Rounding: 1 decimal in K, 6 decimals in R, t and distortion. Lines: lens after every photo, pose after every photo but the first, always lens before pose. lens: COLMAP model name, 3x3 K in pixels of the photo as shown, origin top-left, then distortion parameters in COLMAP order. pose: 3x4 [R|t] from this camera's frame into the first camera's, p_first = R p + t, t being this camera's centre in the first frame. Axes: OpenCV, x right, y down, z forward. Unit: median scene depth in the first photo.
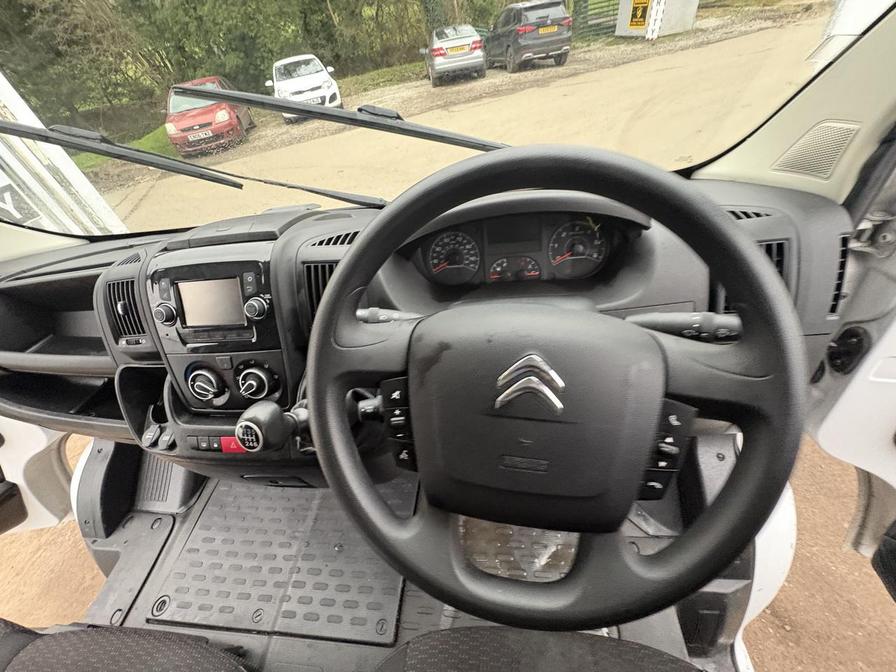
lens RADIAL K [[356.9, 0, 445.1], [0, 356.9, 335.8], [0, 0, 1]] dist [-0.000356, 0.000098]
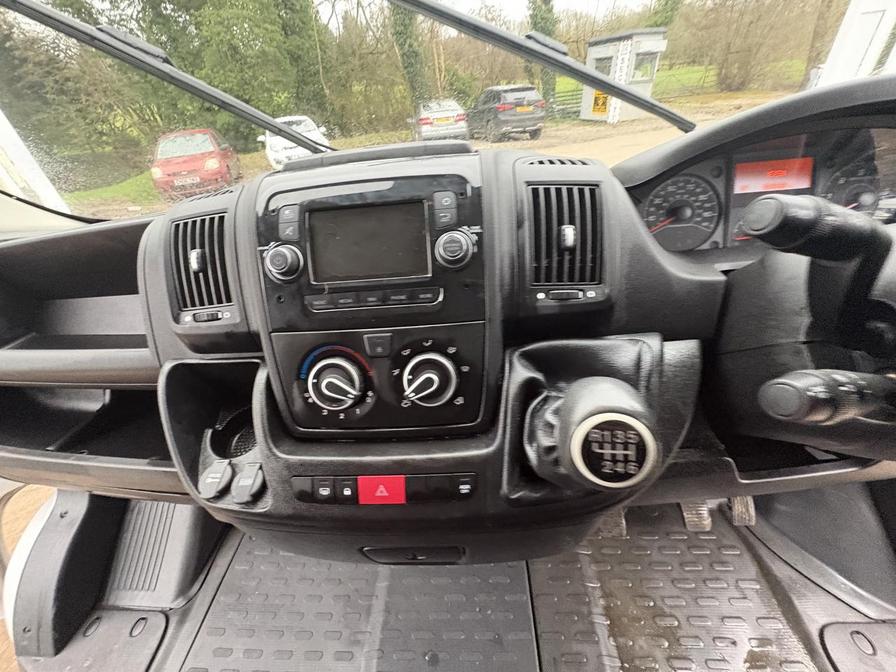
lens RADIAL K [[356.9, 0, 445.1], [0, 356.9, 335.8], [0, 0, 1]] dist [-0.000356, 0.000098]
pose [[0.997070, 0.015180, 0.074970, -0.294276], [-0.004018, 0.989151, -0.146849, 0.078906], [-0.076386, 0.146117, 0.986314, 0.213366]]
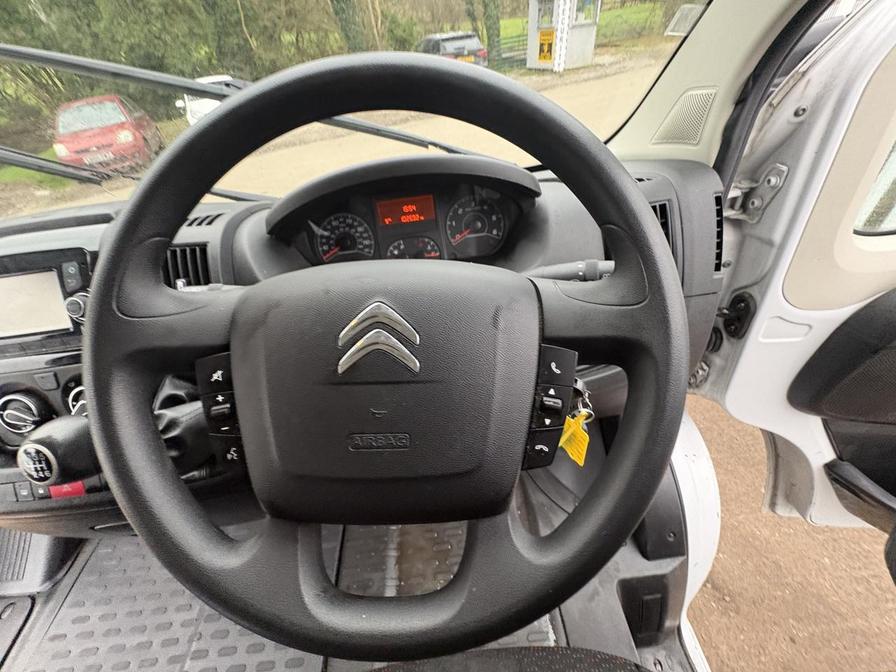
lens RADIAL K [[358.7, 0, 445.2], [0, 358.7, 335.6], [0, 0, 1]] dist [0.000762, 0.000037]
pose [[0.986039, -0.078140, 0.147043, 0.071018], [0.086115, 0.995096, -0.048668, 0.047723], [-0.142519, 0.060651, 0.987932, 0.049943]]
